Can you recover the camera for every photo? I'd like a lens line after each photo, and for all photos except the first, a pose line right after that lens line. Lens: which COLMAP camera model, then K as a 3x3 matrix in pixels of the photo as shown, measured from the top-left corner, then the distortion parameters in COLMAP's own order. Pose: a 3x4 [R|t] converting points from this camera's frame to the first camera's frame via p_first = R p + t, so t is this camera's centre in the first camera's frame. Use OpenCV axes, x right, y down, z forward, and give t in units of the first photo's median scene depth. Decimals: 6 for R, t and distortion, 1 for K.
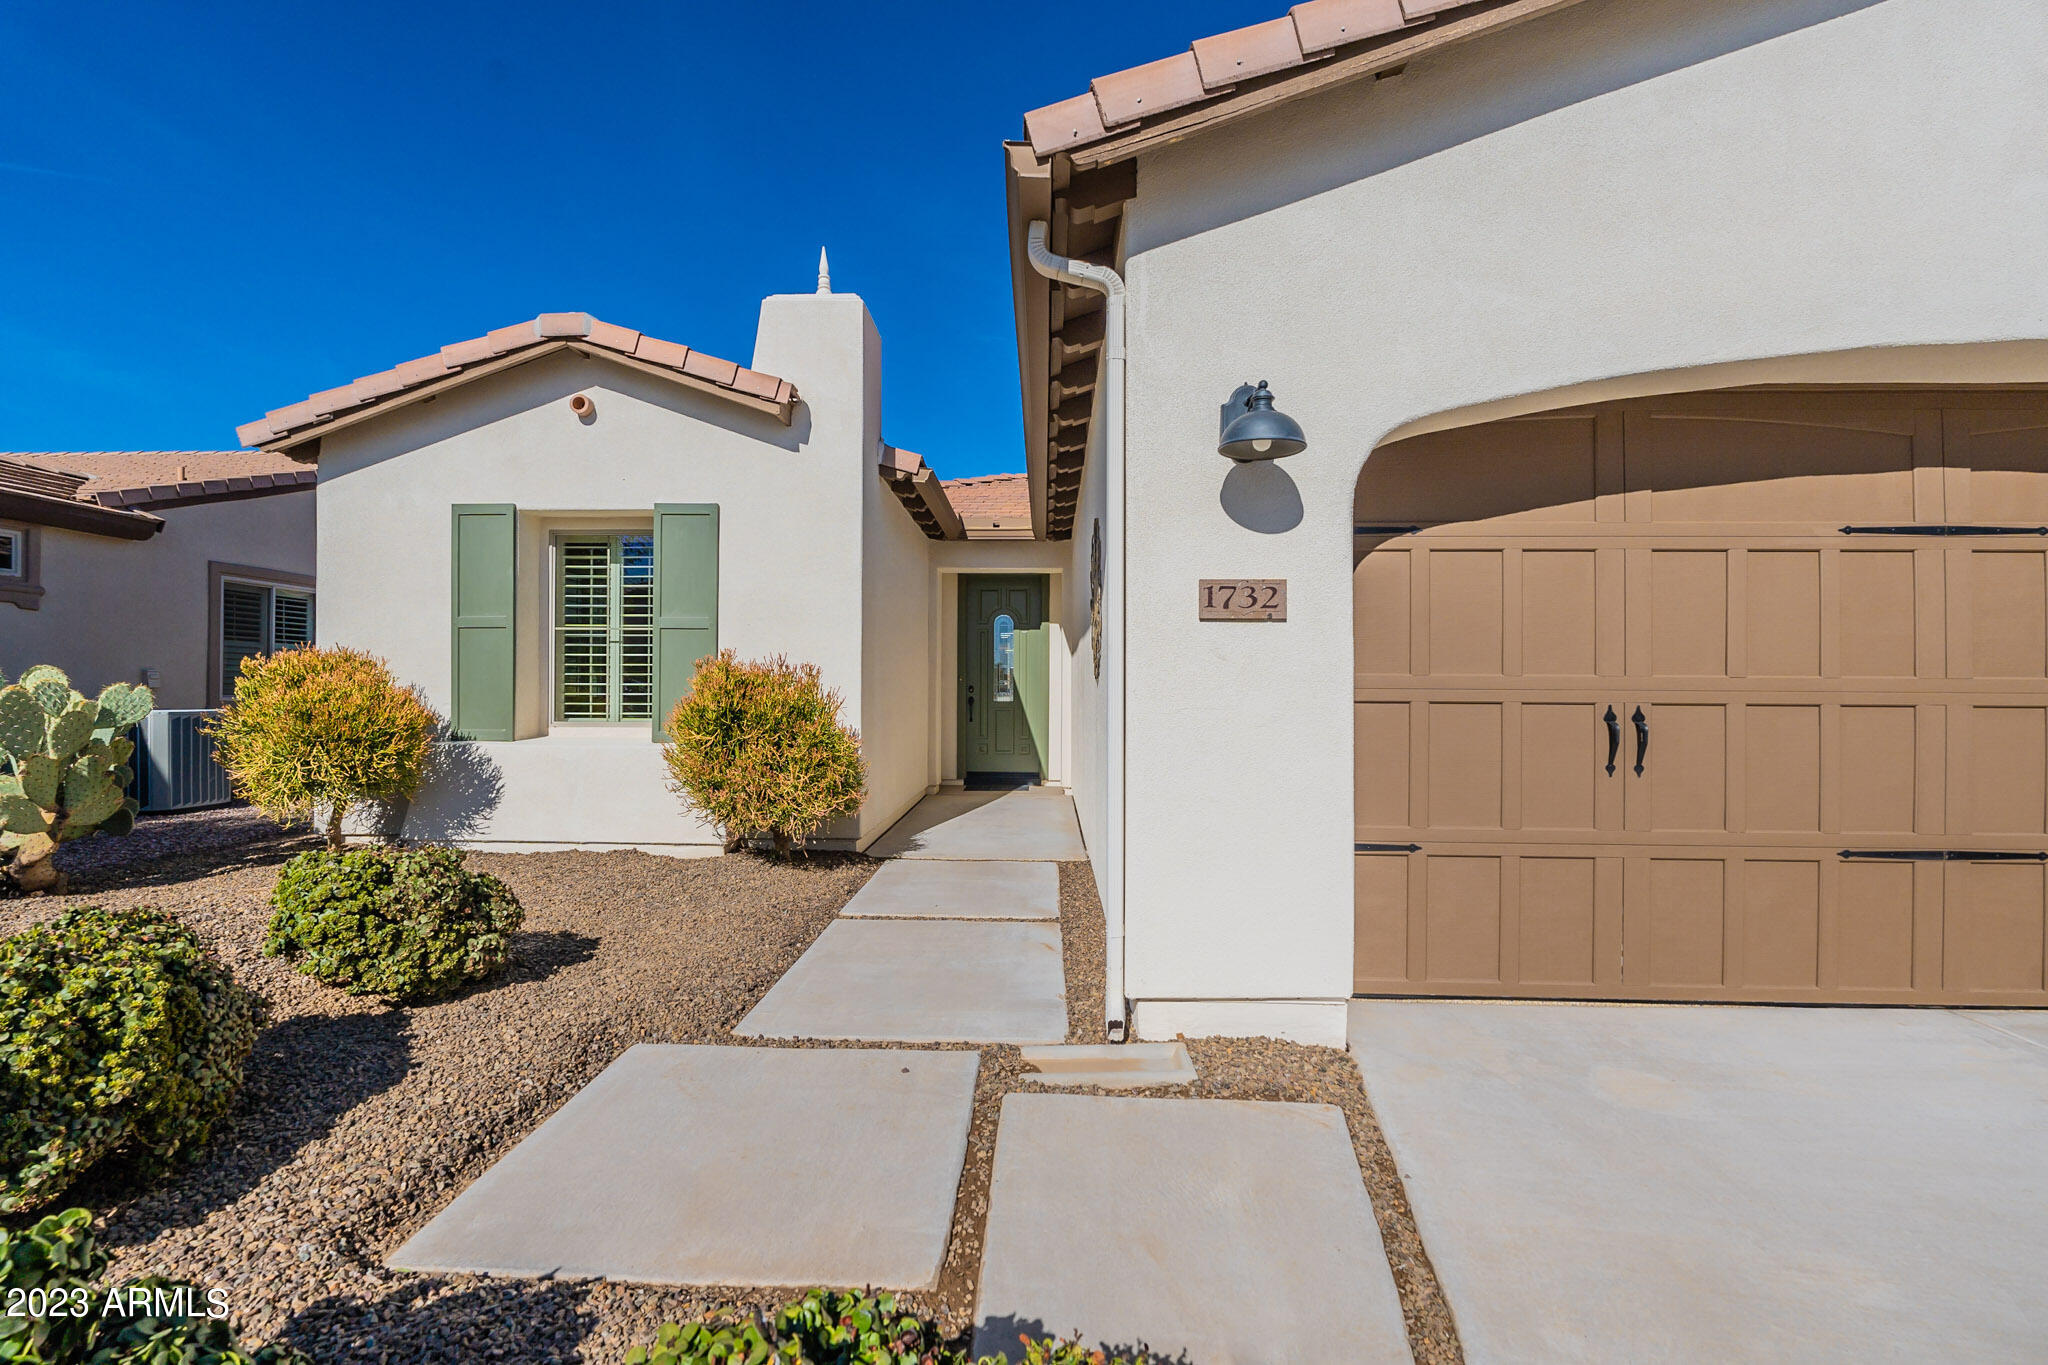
lens RADIAL K [[910.1, 0, 1009.0], [0, 910.1, 688.1], [0, 0, 1]] dist [-0.009052, -0.000002]
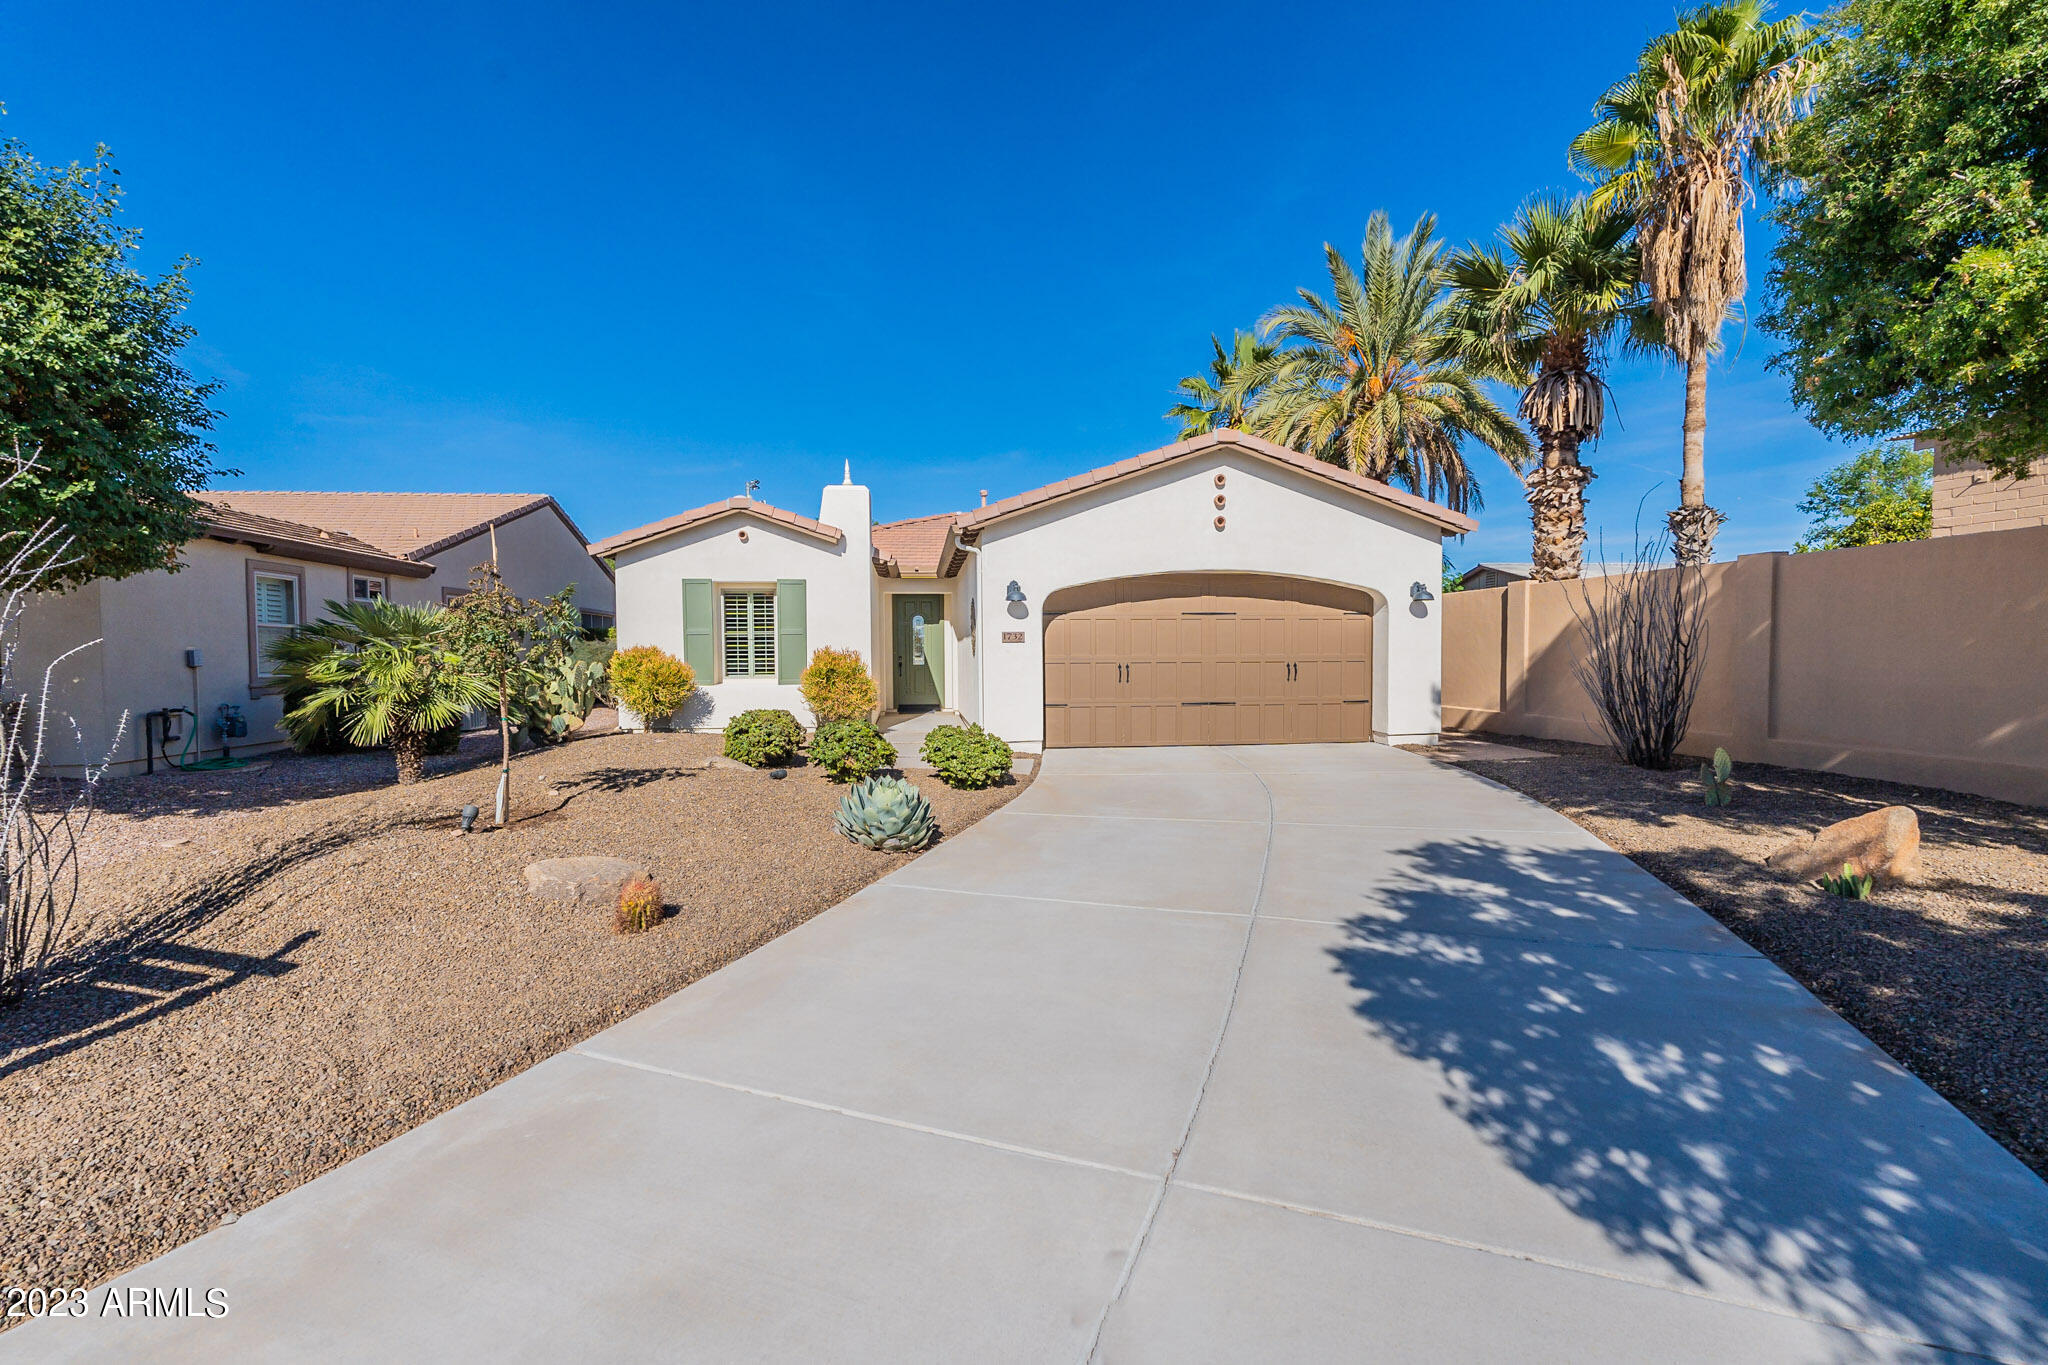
lens RADIAL K [[910.1, 0, 1009.0], [0, 910.1, 688.1], [0, 0, 1]] dist [-0.009052, -0.000002]
pose [[0.989358, -0.017539, 0.144444, -0.151400], [0.011497, 0.999028, 0.042562, -0.022258], [-0.145050, -0.040448, 0.988597, -1.333631]]
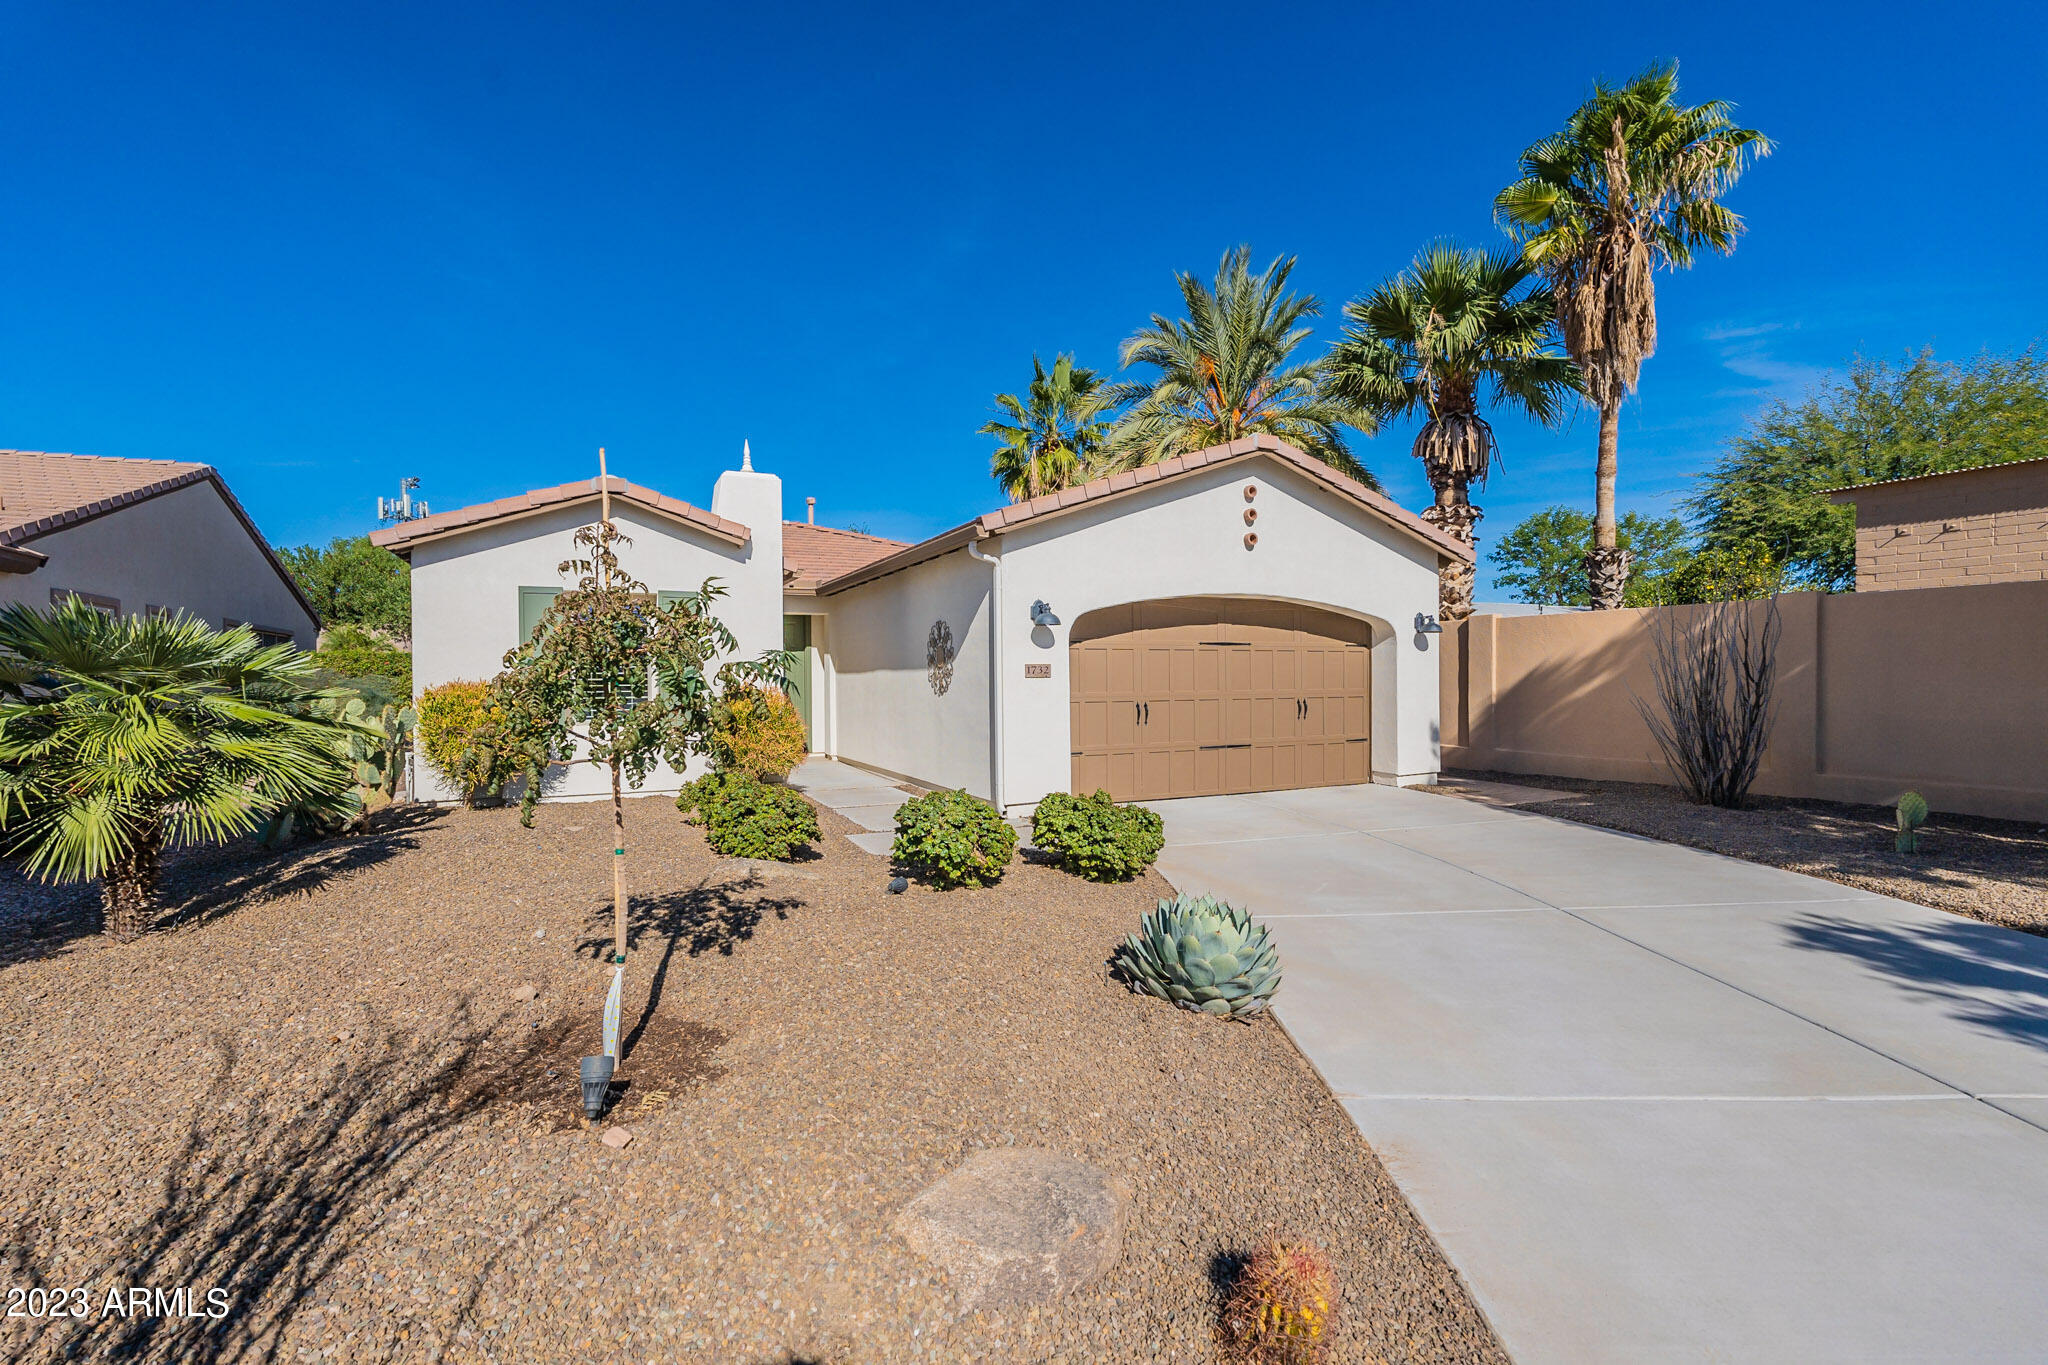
lens RADIAL K [[910.1, 0, 1009.0], [0, 910.1, 688.1], [0, 0, 1]] dist [-0.009052, -0.000002]
pose [[0.889767, -0.017322, 0.456086, -0.584642], [0.010541, 0.999793, 0.017407, -0.044749], [-0.456293, -0.010680, 0.889765, -0.797145]]
